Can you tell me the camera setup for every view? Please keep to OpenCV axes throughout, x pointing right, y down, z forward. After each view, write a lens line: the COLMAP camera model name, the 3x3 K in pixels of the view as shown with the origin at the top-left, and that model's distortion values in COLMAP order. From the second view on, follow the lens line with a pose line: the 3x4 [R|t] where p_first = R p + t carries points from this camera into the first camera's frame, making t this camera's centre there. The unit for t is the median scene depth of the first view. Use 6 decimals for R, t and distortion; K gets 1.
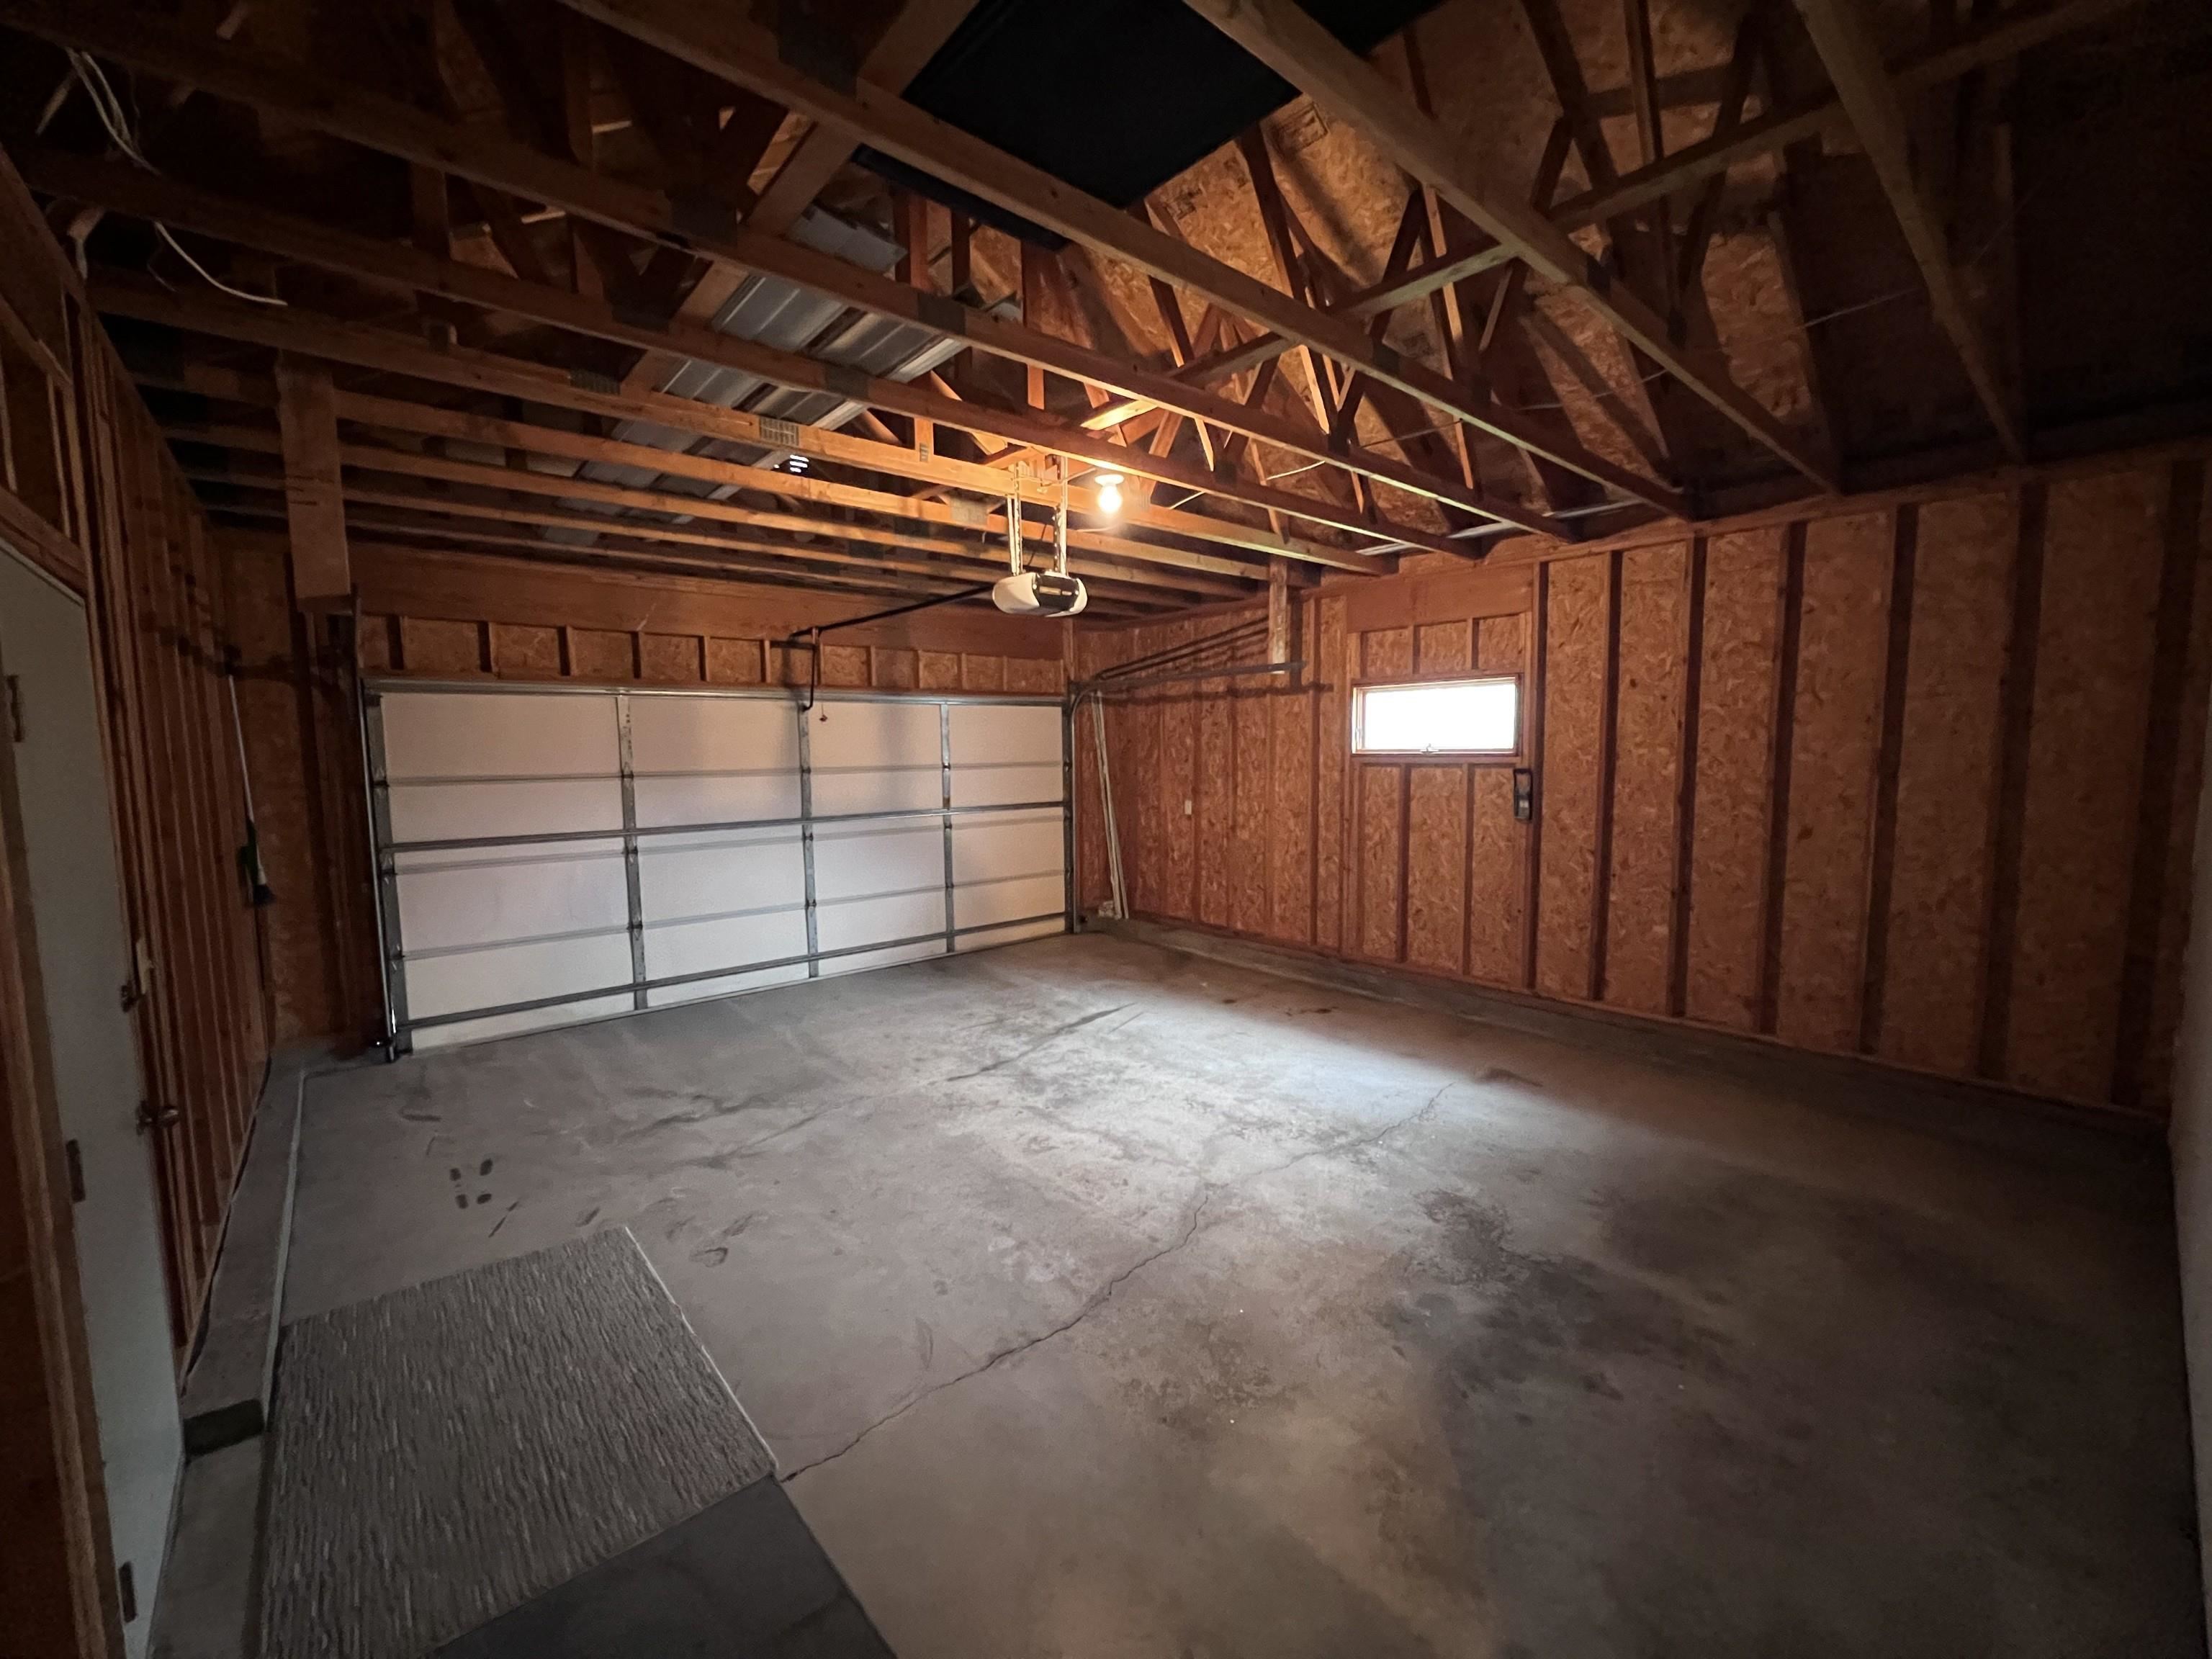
lens RADIAL K [[887.1, 0, 1106.0], [0, 887.1, 829.5], [0, 0, 1]] dist [-0.001565, -0.000285]
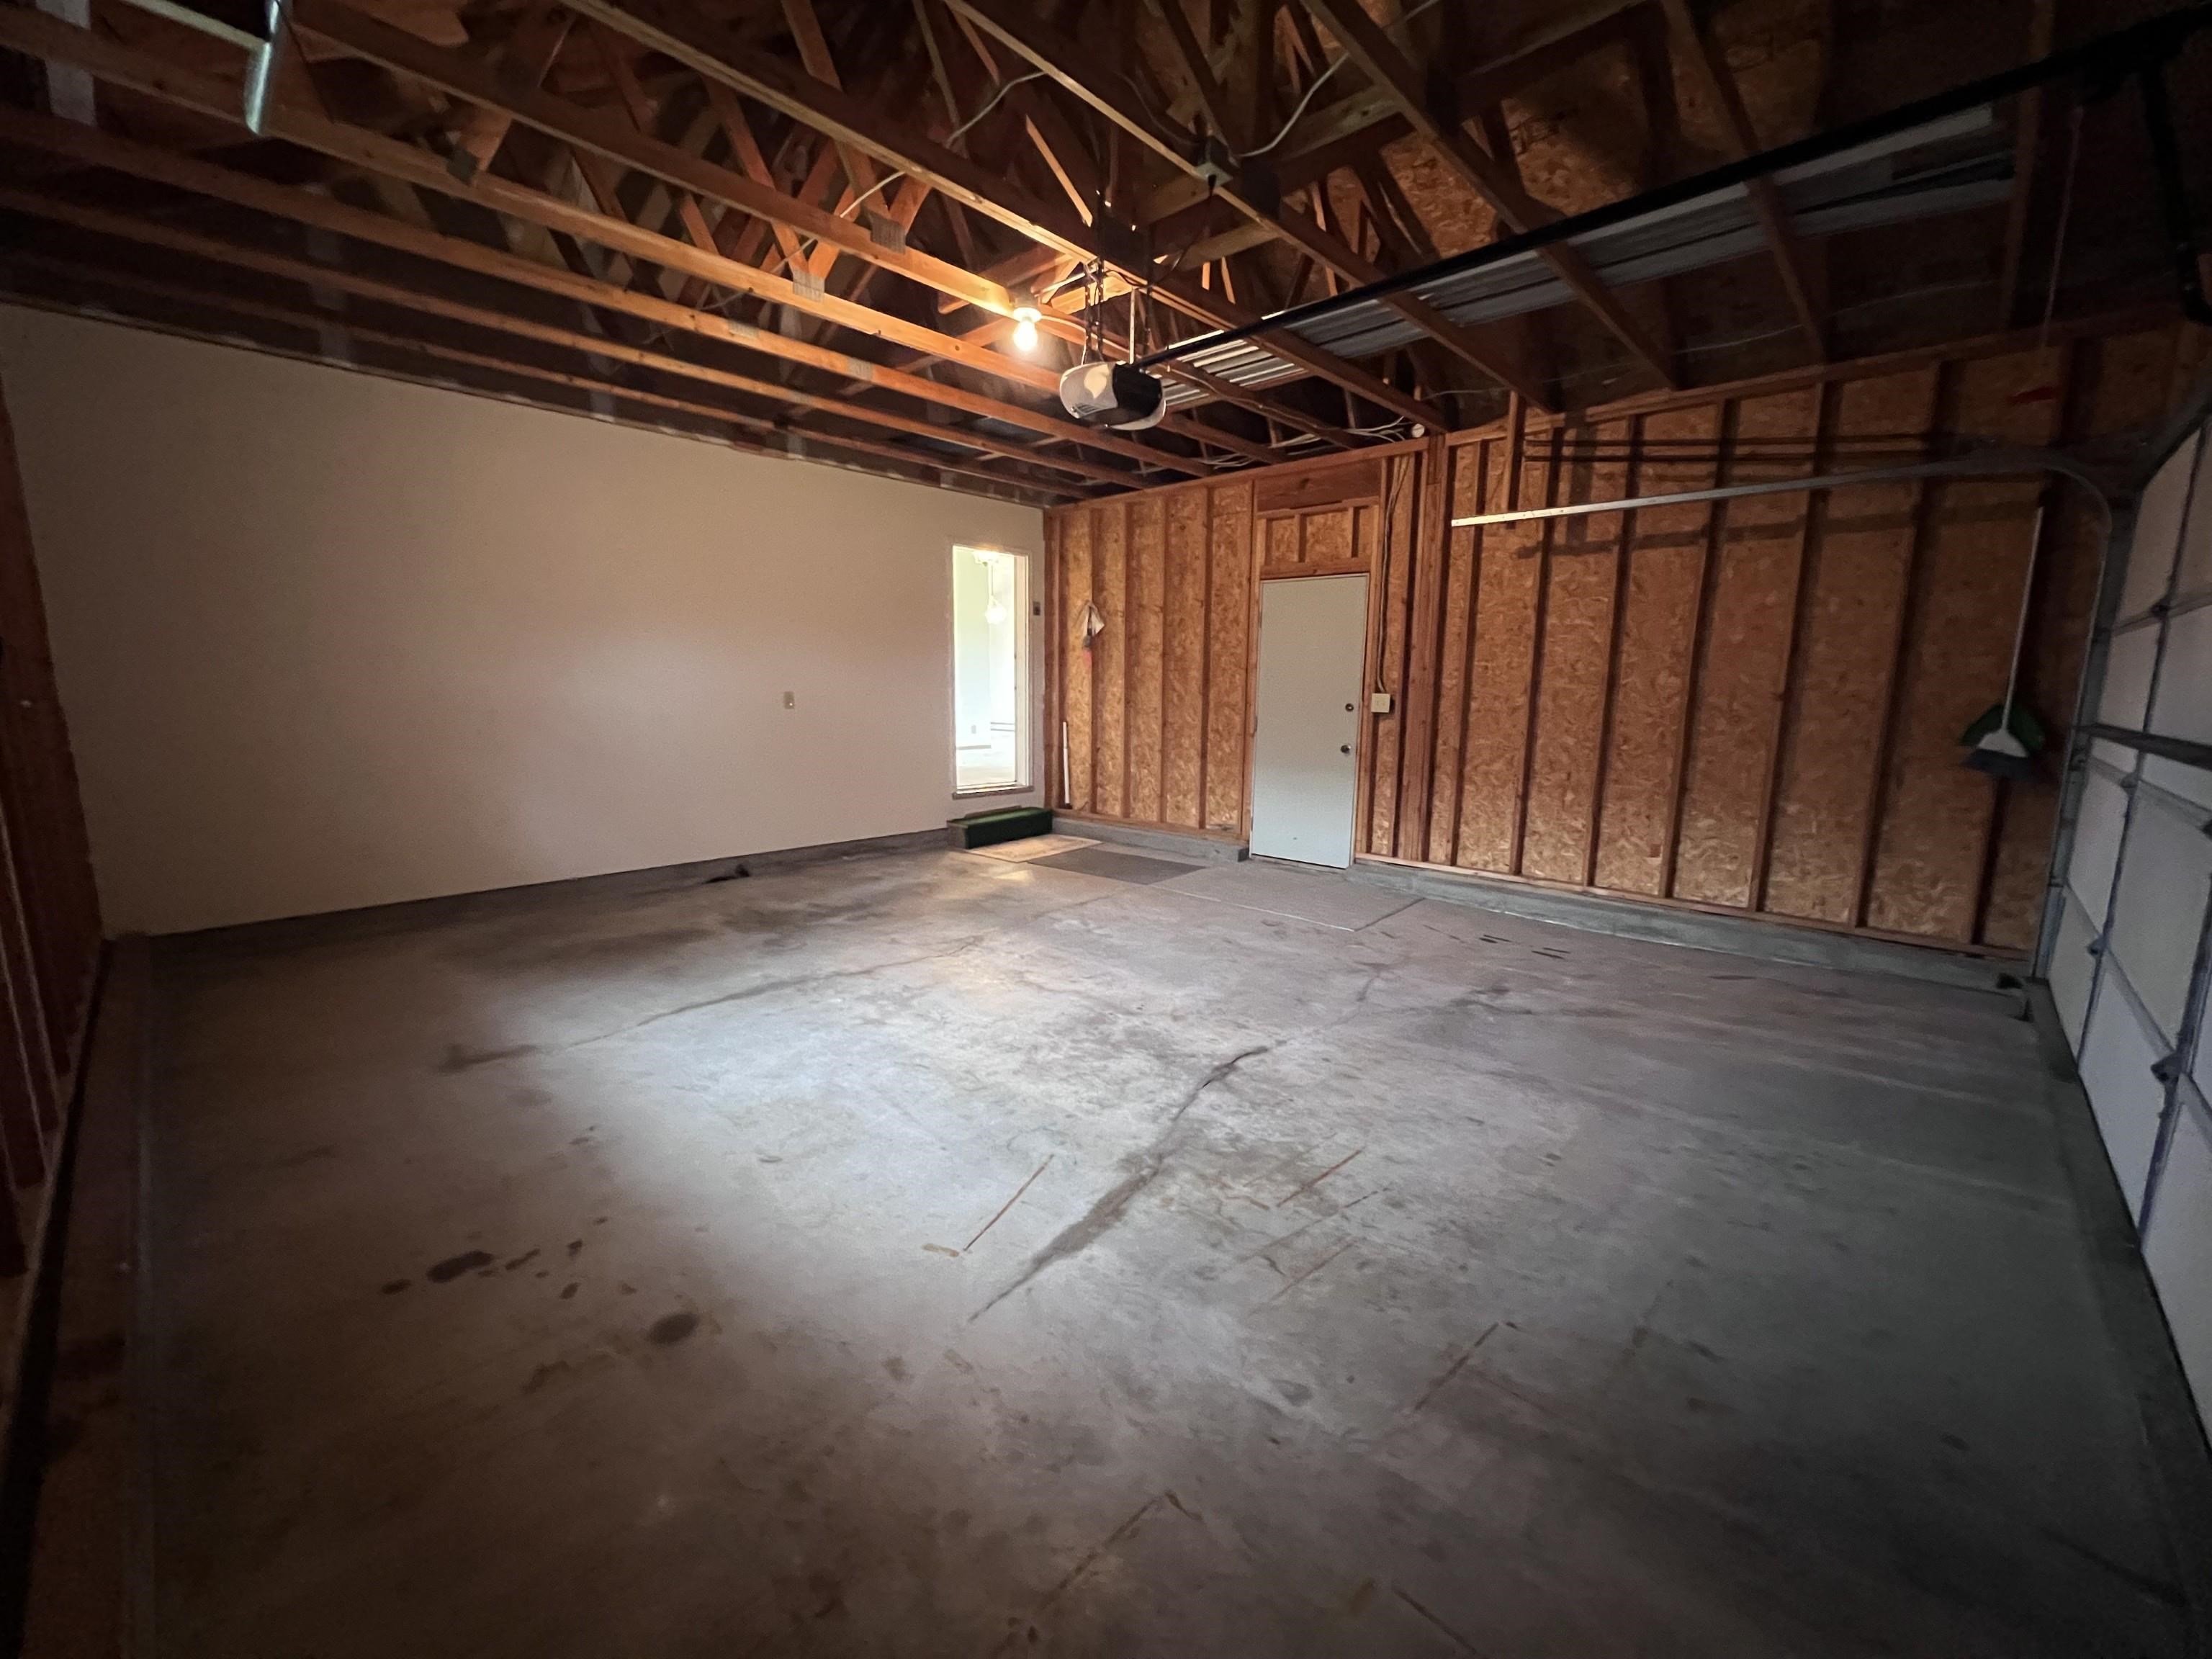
lens RADIAL K [[887.1, 0, 1106.0], [0, 887.1, 829.5], [0, 0, 1]] dist [-0.001565, -0.000285]
pose [[-0.994476, 0.017768, -0.103453, 0.023579], [-0.009380, 0.966585, 0.256173, -0.075194], [0.104547, 0.255728, -0.961079, 1.667608]]
